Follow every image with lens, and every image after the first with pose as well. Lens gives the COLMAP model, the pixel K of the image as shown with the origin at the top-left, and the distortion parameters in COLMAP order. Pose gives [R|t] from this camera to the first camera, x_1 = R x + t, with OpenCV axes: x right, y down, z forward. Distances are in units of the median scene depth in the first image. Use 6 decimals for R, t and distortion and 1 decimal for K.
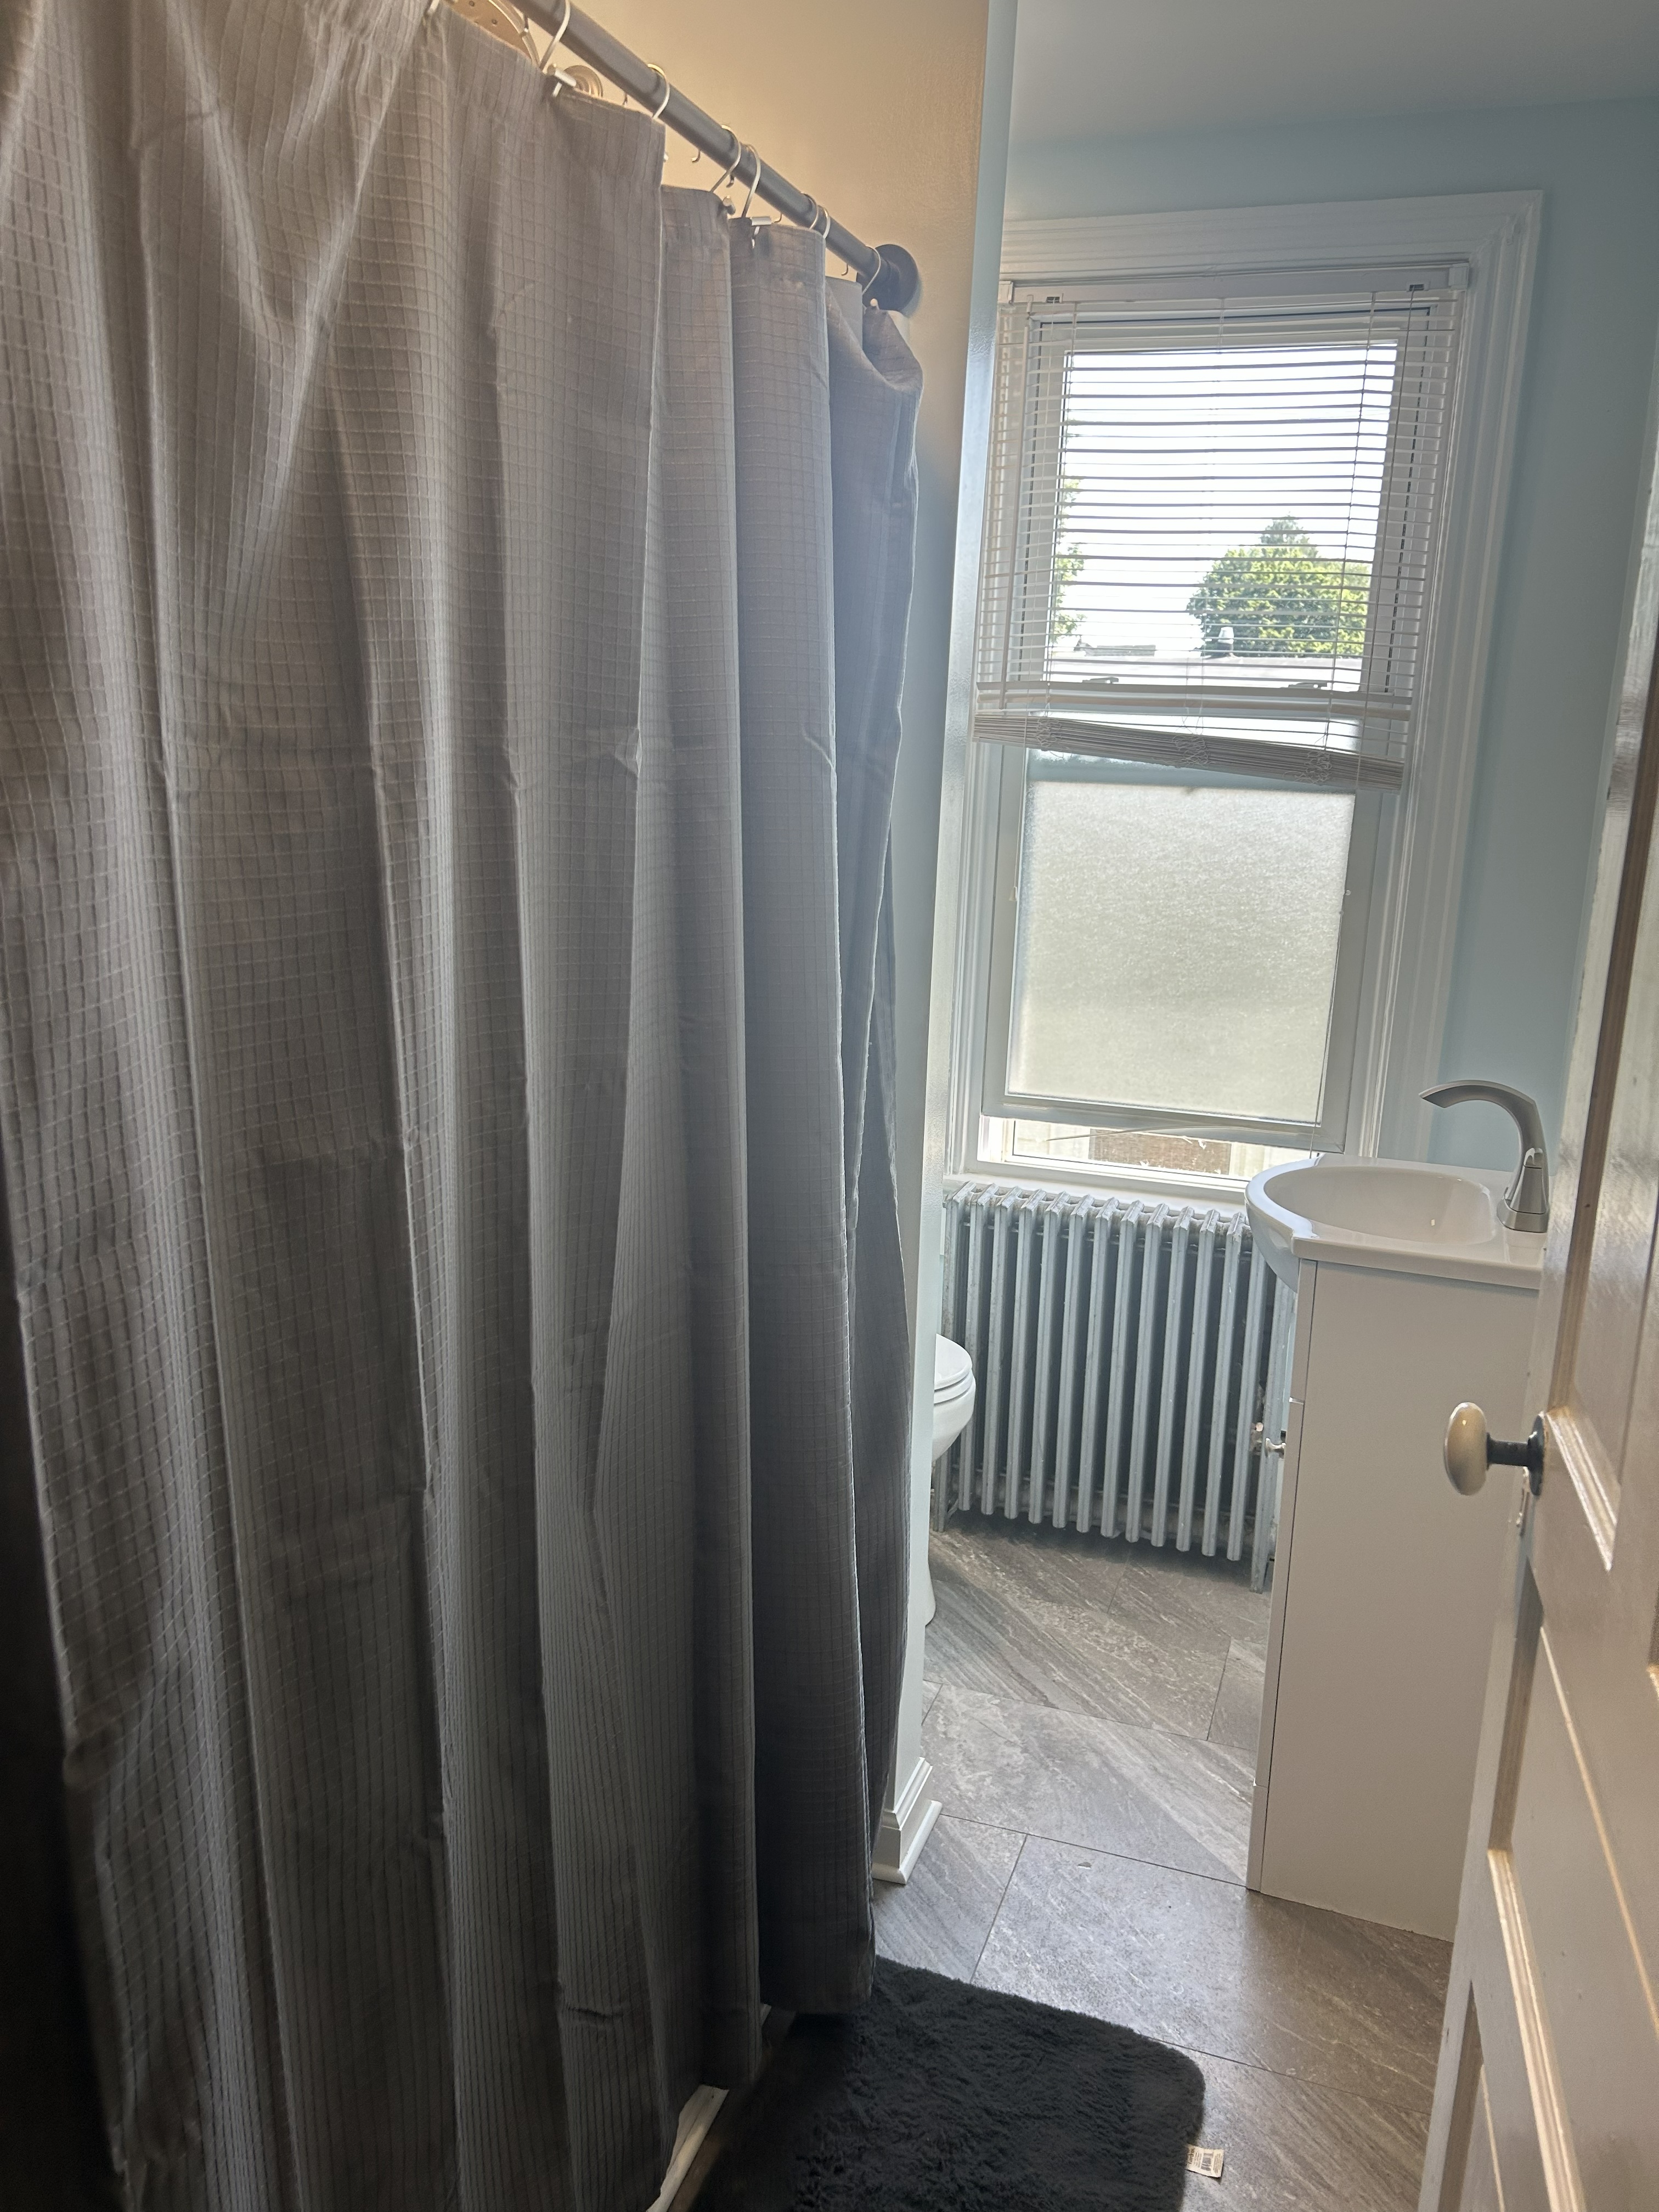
lens RADIAL K [[1625.2, 0, 829.5], [0, 1625.2, 1106.0], [0, 0, 1]] dist [0.180456, -0.000027]
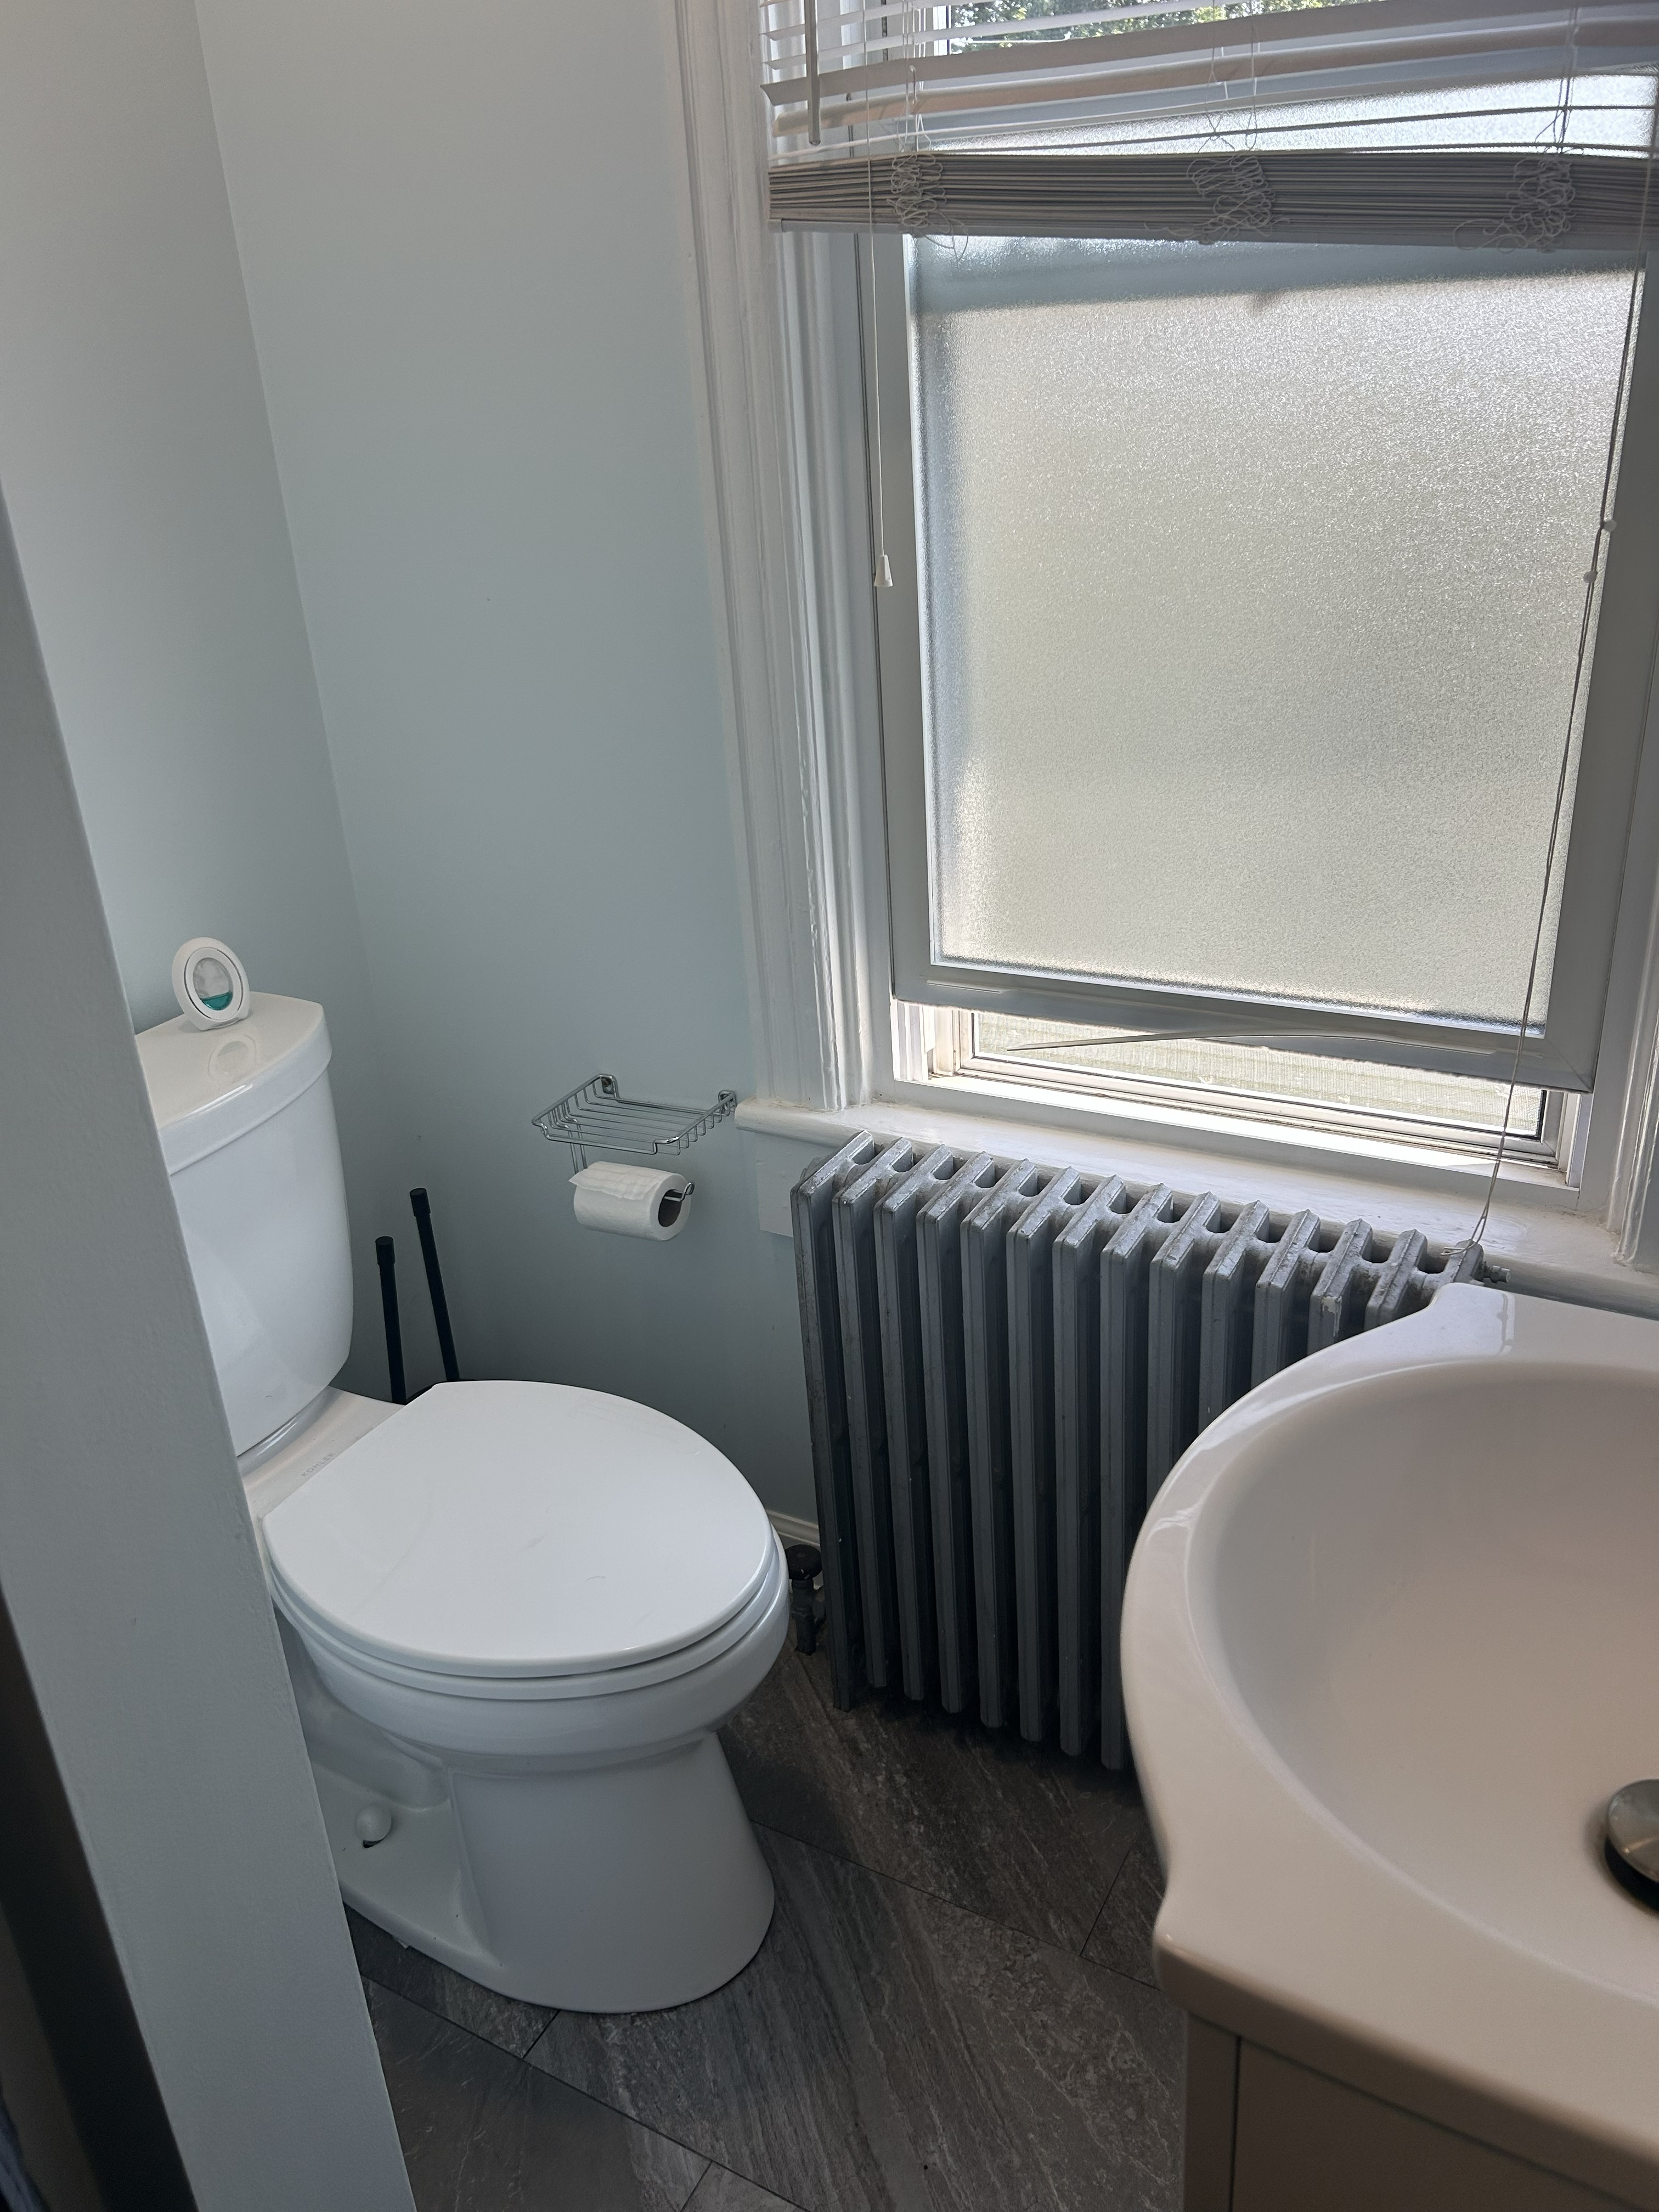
lens RADIAL K [[1696.4, 0, 829.5], [0, 1696.4, 1106.0], [0, 0, 1]] dist [0.064698, -0.003609]
pose [[0.982801, -0.013447, -0.184176, 0.184499], [0.051293, 0.977978, 0.202308, -0.077904], [0.177400, -0.208276, 0.961847, 0.479681]]
